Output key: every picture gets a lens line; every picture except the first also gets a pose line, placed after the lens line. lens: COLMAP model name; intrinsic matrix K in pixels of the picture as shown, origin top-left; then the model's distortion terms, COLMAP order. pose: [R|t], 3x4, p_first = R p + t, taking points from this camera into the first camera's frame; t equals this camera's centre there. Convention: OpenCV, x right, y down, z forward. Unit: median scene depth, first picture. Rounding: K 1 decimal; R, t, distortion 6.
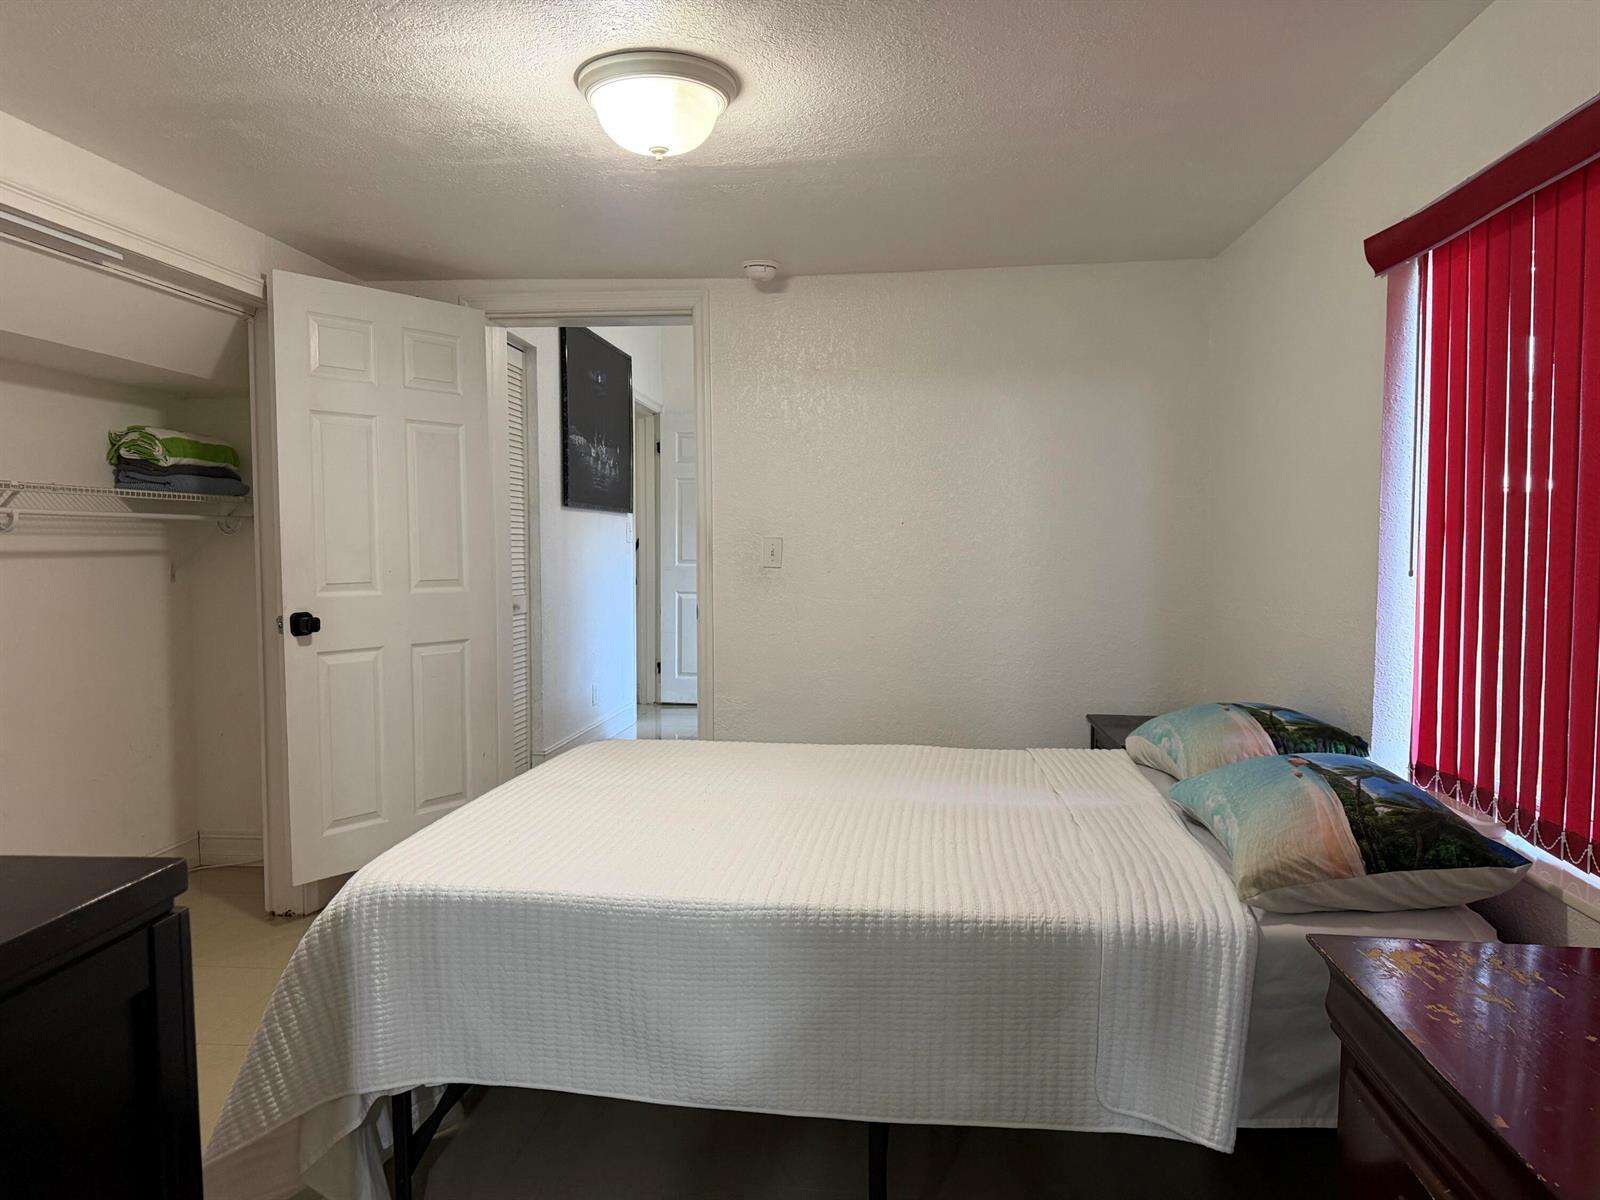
lens RADIAL K [[1120.4, 0, 788.4], [0, 1120.4, 603.5], [0, 0, 1]] dist [0.134039, -0.200567]
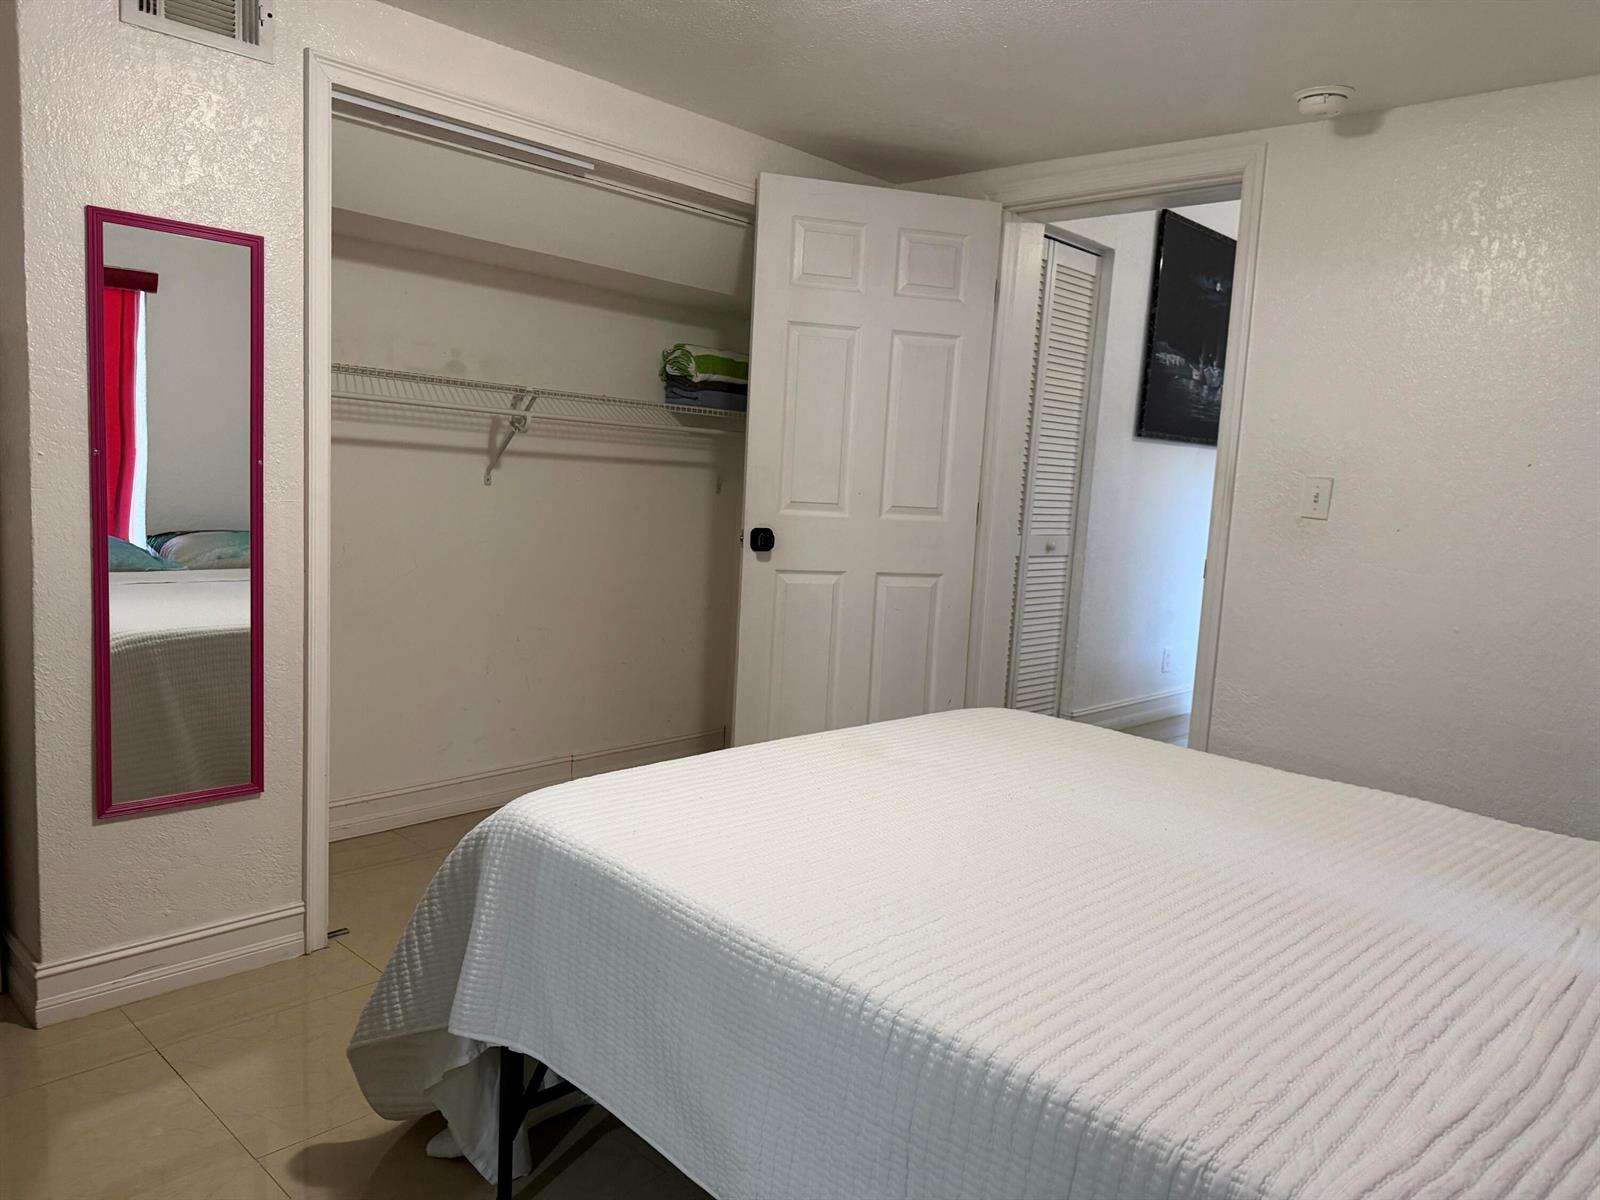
lens RADIAL K [[1120.4, 0, 788.4], [0, 1120.4, 603.5], [0, 0, 1]] dist [0.134039, -0.200567]
pose [[0.796430, 0.119324, -0.592841, 0.169609], [-0.090715, 0.992821, 0.077963, -0.004895], [0.597888, -0.008312, 0.801537, 0.210115]]
